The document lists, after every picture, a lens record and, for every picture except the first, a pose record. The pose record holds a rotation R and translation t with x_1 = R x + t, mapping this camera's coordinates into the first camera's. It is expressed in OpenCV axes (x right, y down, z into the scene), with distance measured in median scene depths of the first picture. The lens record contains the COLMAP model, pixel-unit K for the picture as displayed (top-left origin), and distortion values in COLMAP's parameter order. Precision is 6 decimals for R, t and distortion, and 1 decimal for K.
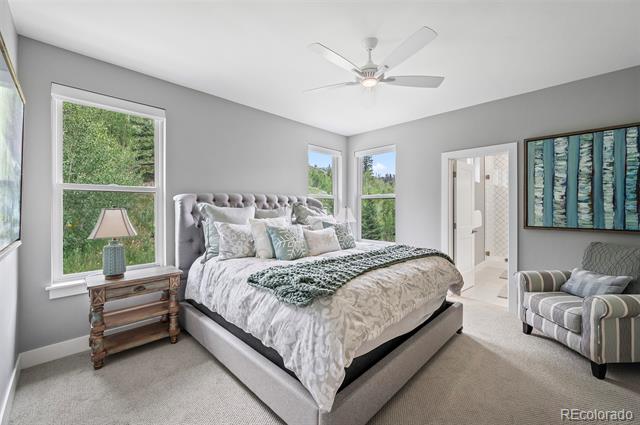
lens RADIAL K [[258.5, 0, 321.3], [0, 258.5, 210.3], [0, 0, 1]] dist [0.003519, -0.000498]
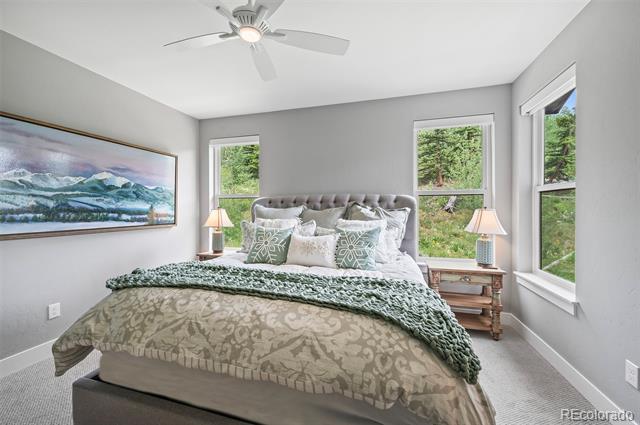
lens RADIAL K [[258.5, 0, 318.3], [0, 258.5, 208.8], [0, 0, 1]] dist [0.003519, -0.000498]
pose [[0.458275, -0.002264, -0.888807, 0.655533], [-0.007235, 0.999954, -0.006278, -0.003113], [0.888781, 0.009308, 0.458238, 0.600874]]
